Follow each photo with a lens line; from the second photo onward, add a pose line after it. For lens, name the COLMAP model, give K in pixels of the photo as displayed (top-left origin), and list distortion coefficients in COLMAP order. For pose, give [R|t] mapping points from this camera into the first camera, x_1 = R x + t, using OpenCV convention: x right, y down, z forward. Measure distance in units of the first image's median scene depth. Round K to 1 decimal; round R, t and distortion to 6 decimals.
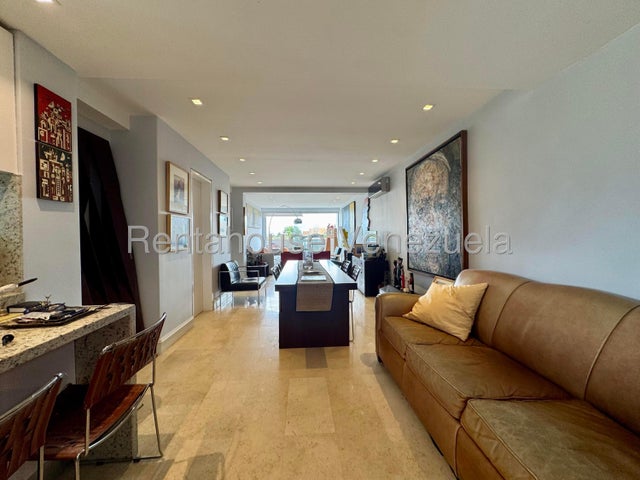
lens RADIAL K [[256.2, 0, 321.7], [0, 256.2, 236.8], [0, 0, 1]] dist [-0.003011, -0.000358]
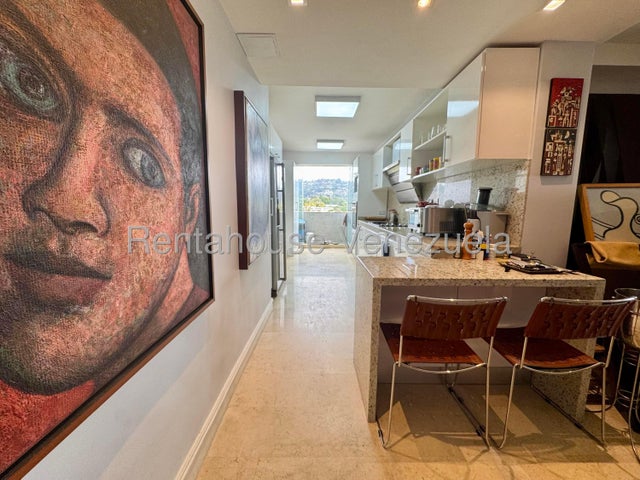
lens RADIAL K [[256.2, 0, 321.2], [0, 256.2, 238.2], [0, 0, 1]] dist [-0.003011, -0.000358]
pose [[-0.076850, 0.127870, -0.988809, 0.247935], [-0.018900, 0.991377, 0.129671, 0.012903], [0.996863, 0.028654, -0.073771, 0.020399]]
